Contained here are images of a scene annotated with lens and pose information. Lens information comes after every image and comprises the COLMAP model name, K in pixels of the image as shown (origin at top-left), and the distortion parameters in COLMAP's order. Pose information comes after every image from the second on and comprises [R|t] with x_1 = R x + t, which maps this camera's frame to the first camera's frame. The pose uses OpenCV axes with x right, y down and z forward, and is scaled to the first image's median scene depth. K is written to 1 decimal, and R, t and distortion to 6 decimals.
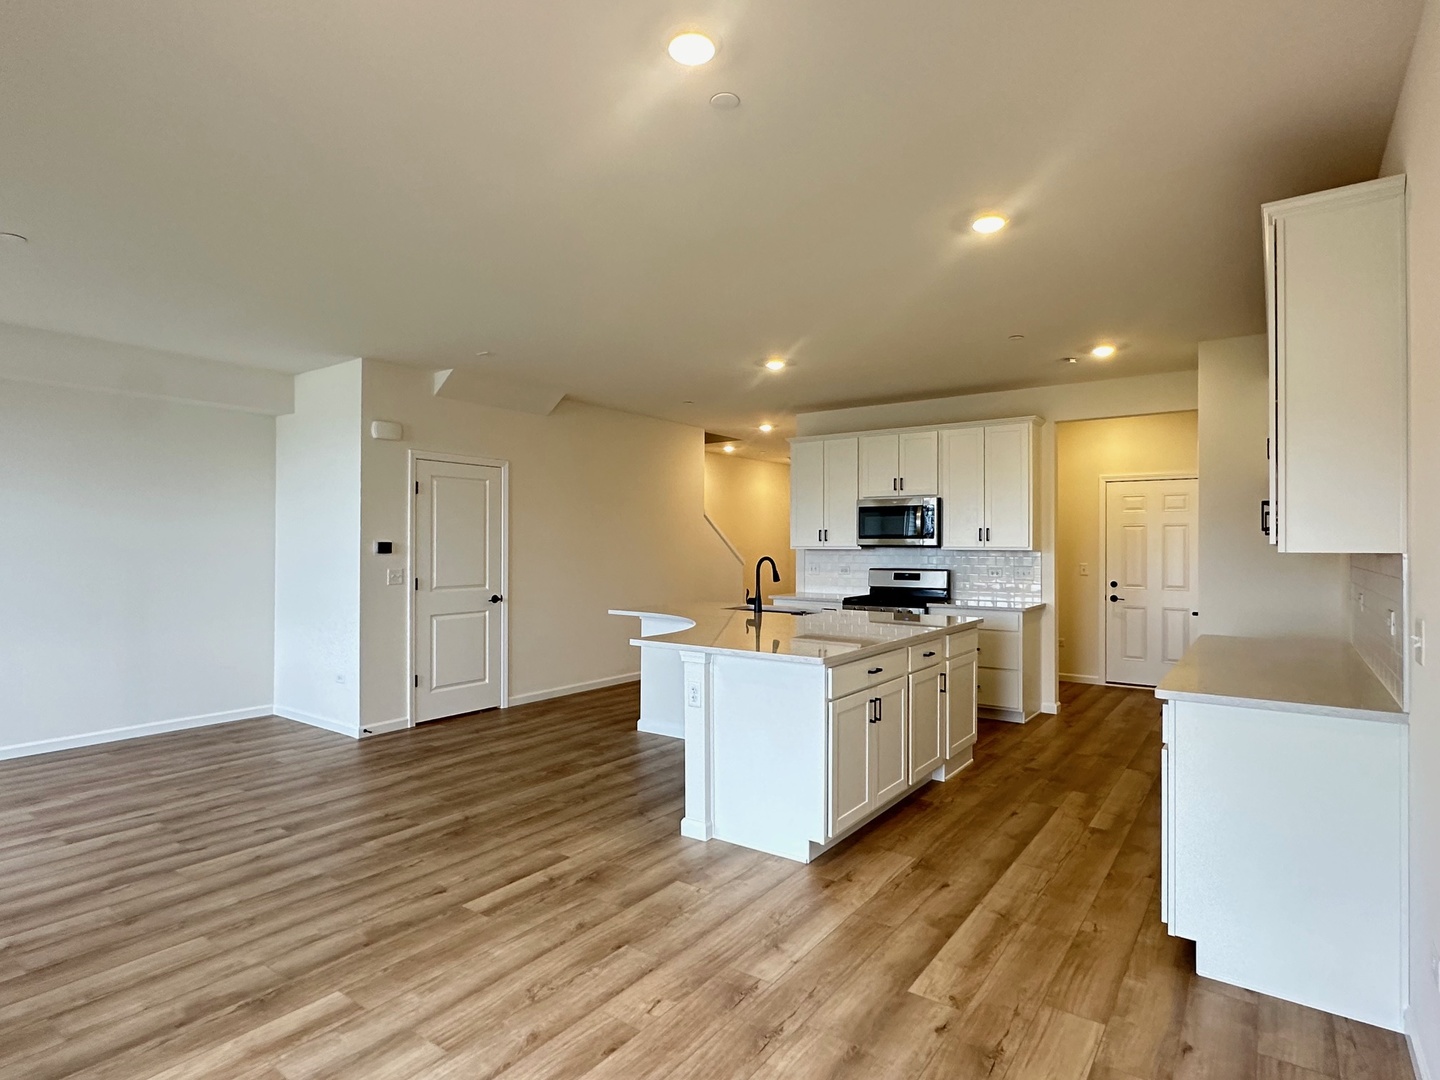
lens RADIAL K [[772.9, 0, 718.2], [0, 772.9, 537.9], [0, 0, 1]] dist [-0.000753, -0.000193]
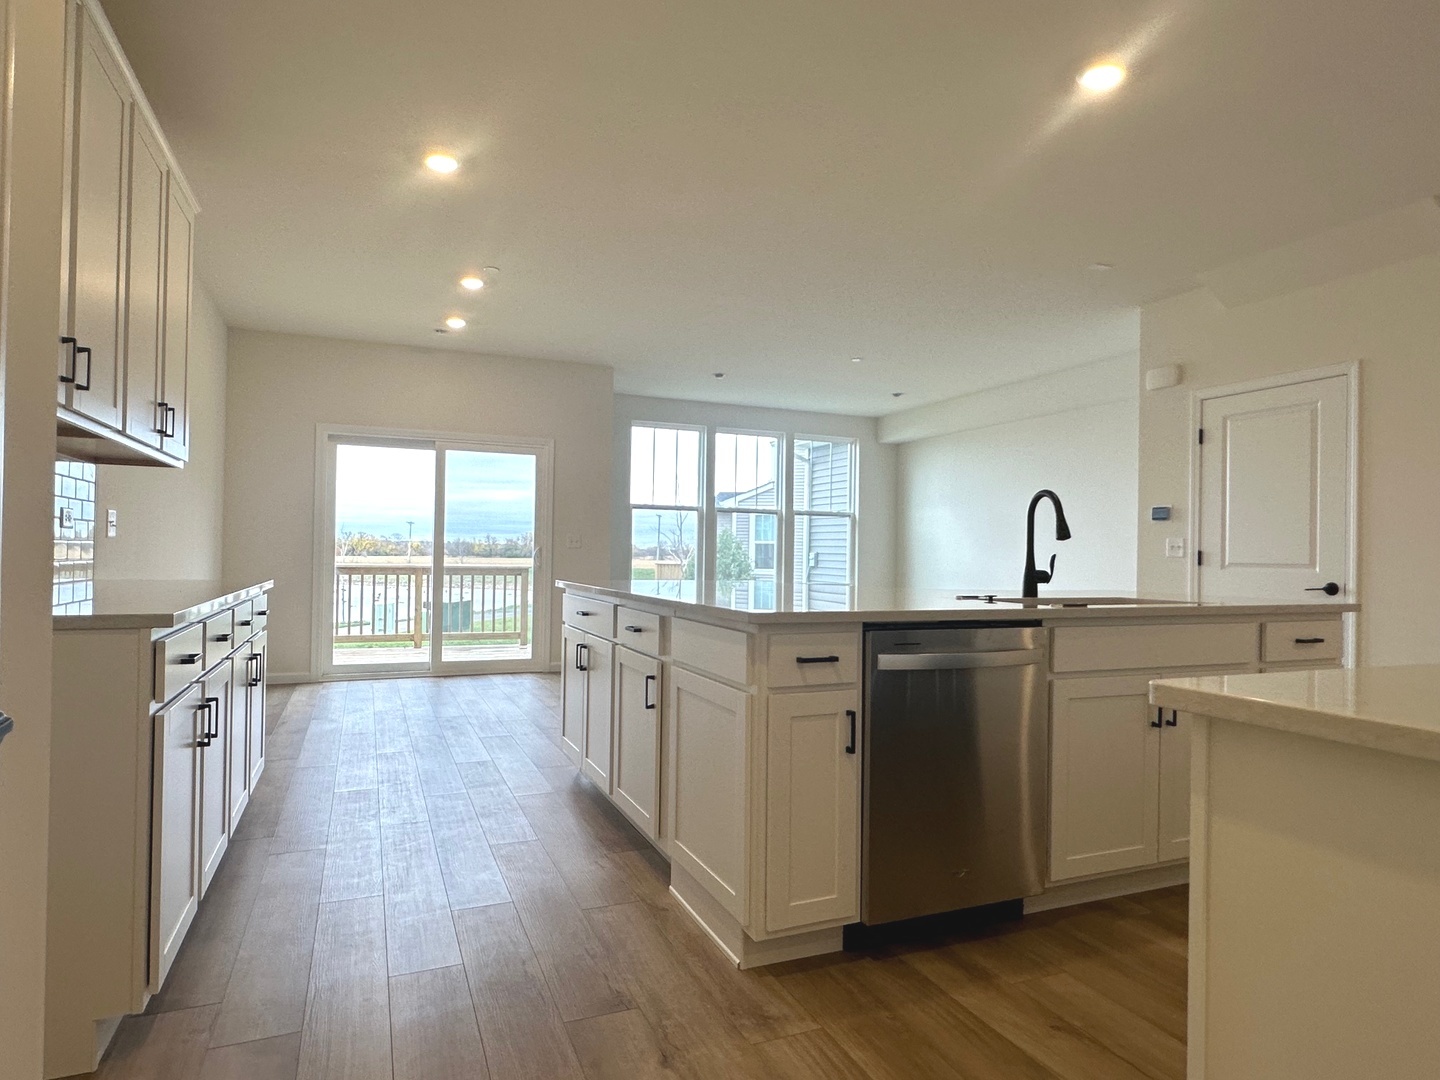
lens RADIAL K [[829.5, 0, 717.9], [0, 829.5, 544.5], [0, 0, 1]] dist [-0.000865, 0.000820]
pose [[-0.517188, -0.022314, -0.855581, 0.686282], [-0.010777, 0.999751, -0.019559, 0.079031], [0.855804, -0.000895, -0.517299, 1.182804]]
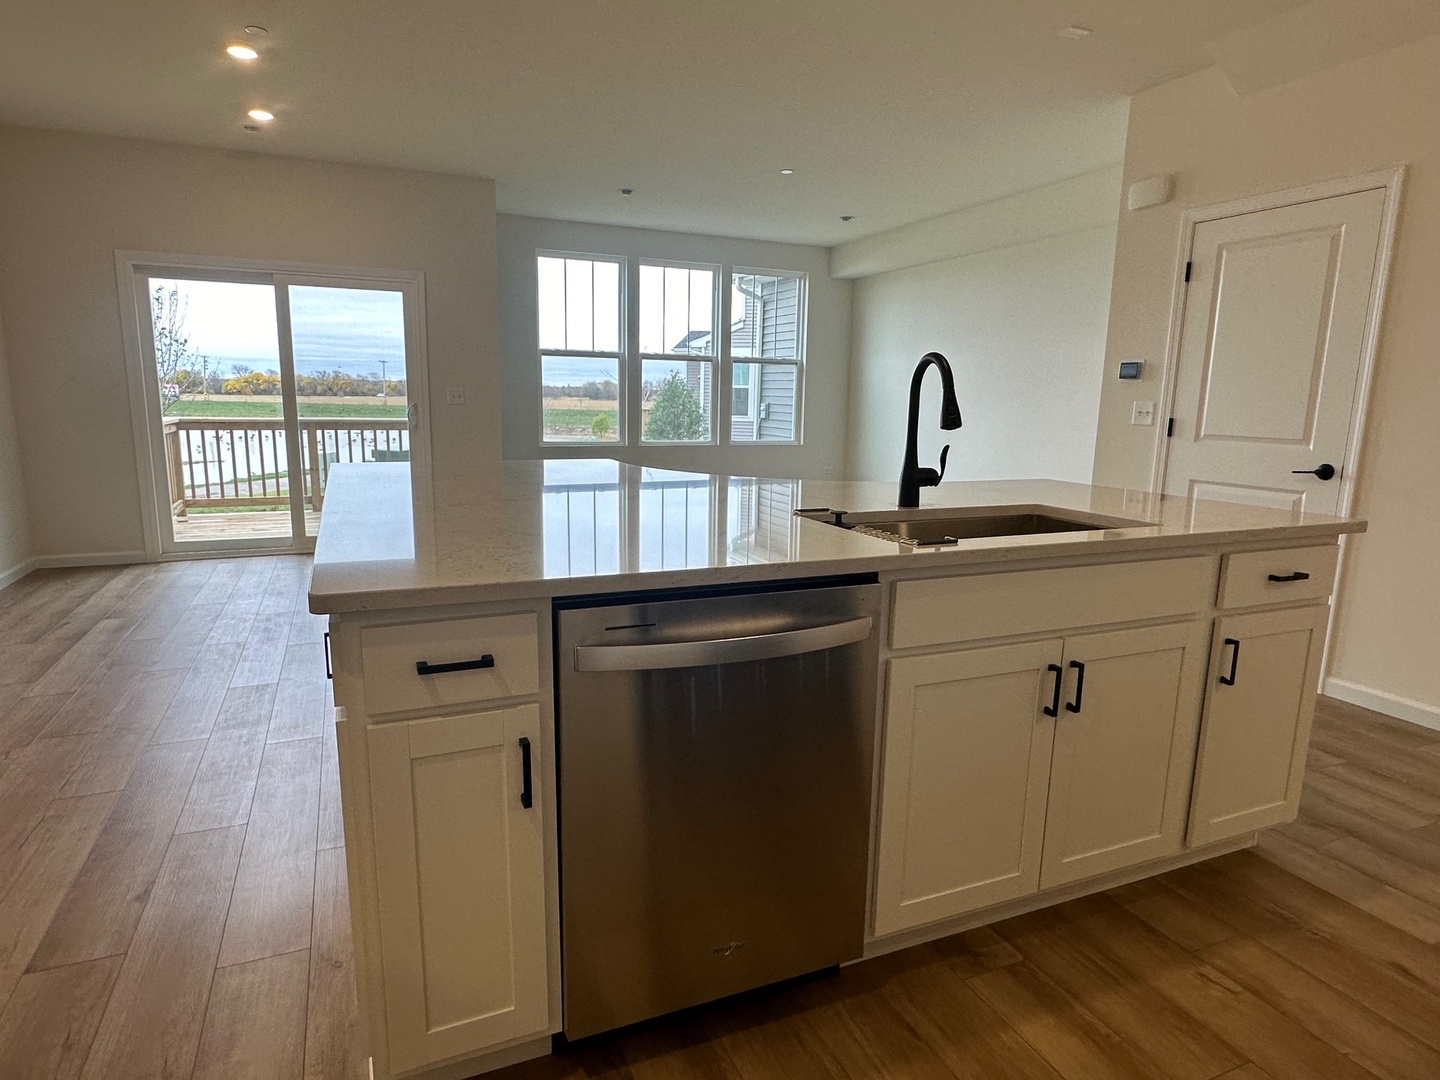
lens RADIAL K [[832.5, 0, 717.5], [0, 832.5, 546.2], [0, 0, 1]] dist [-0.002081, 0.000059]
pose [[-0.505464, 0.140996, -0.851250, 0.472934], [-0.012925, 0.985211, 0.170859, 0.051083], [0.862751, 0.097365, -0.496166, 1.195507]]
